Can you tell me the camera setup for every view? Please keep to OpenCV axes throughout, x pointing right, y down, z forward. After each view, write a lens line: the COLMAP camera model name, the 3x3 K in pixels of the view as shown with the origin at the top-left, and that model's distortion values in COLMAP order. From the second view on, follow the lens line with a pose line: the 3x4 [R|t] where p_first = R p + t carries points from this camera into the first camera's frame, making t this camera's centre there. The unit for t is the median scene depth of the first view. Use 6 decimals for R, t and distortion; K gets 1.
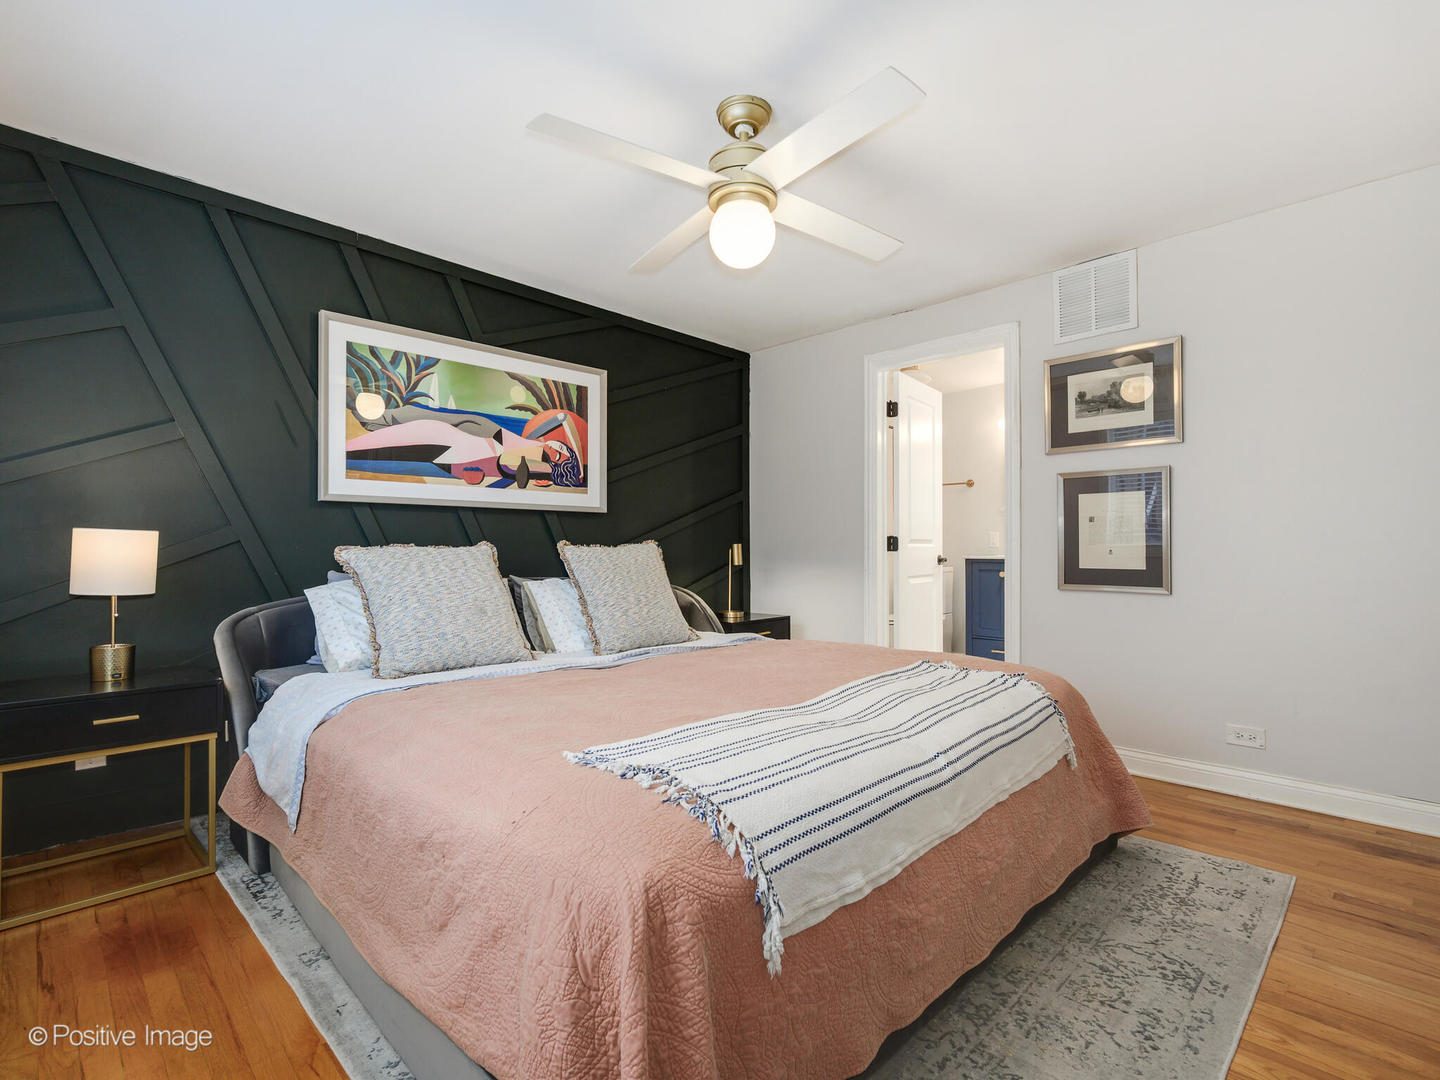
lens RADIAL K [[684.7, 0, 718.2], [0, 684.7, 540.1], [0, 0, 1]] dist [0.000377, 0.000379]
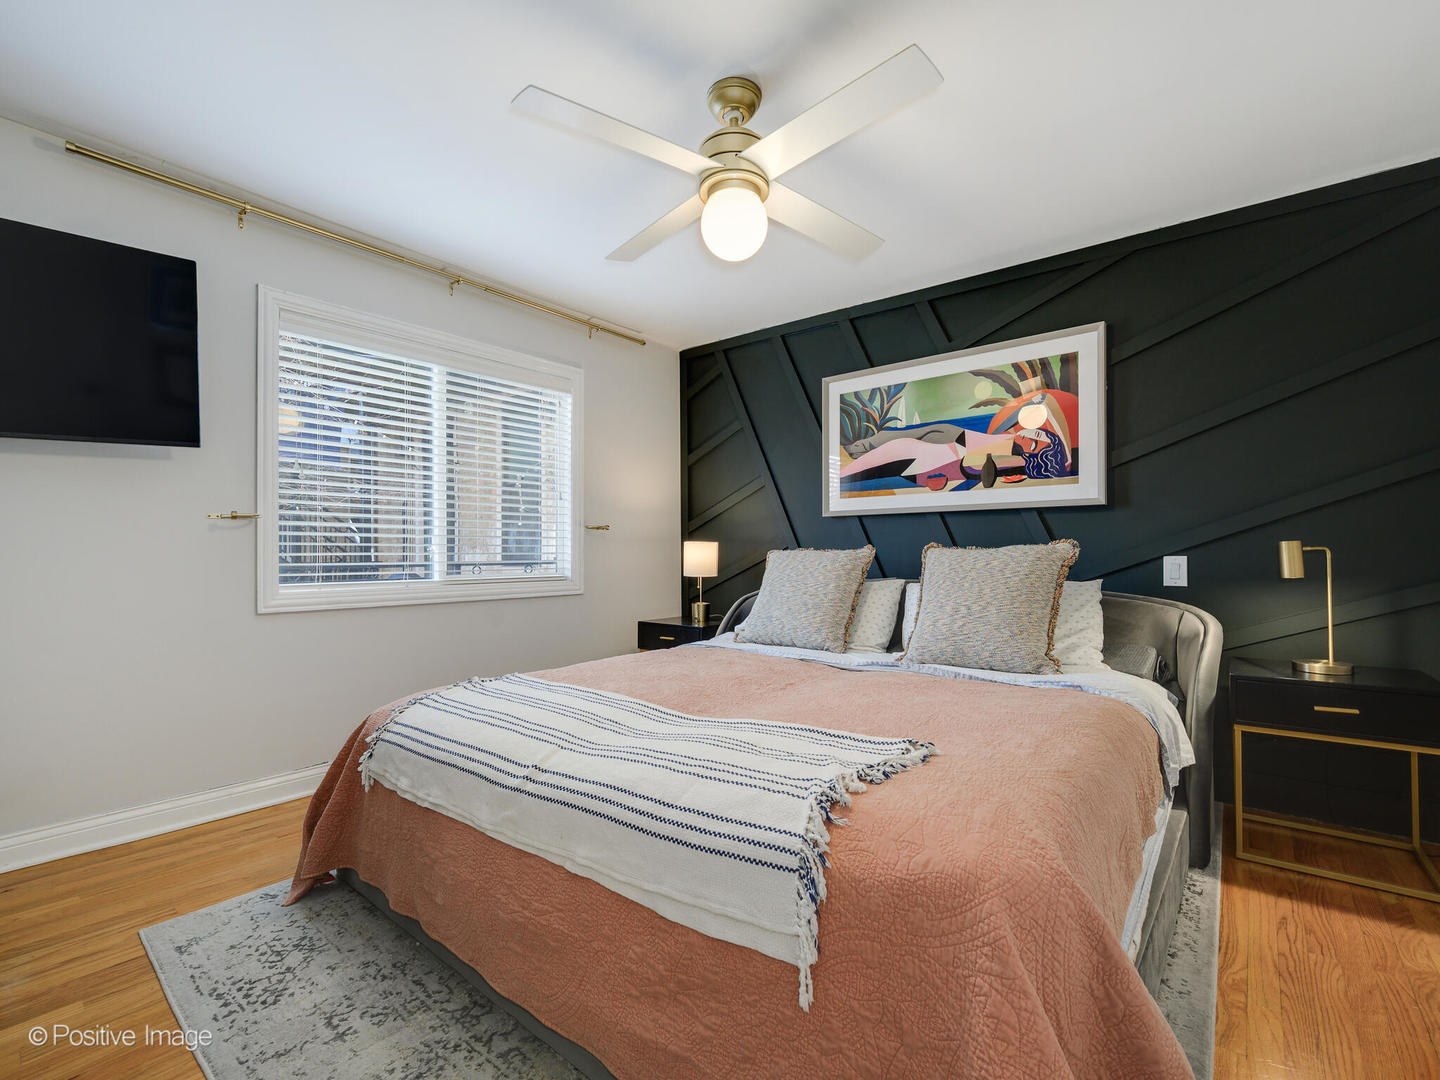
lens RADIAL K [[651.8, 0, 717.9], [0, 651.8, 547.1], [0, 0, 1]] dist [0.005060, -0.001511]
pose [[0.110877, -0.008310, -0.993799, 0.603612], [0.015405, 0.999859, -0.006642, 0.007503], [0.993715, -0.014573, 0.110989, 0.555349]]
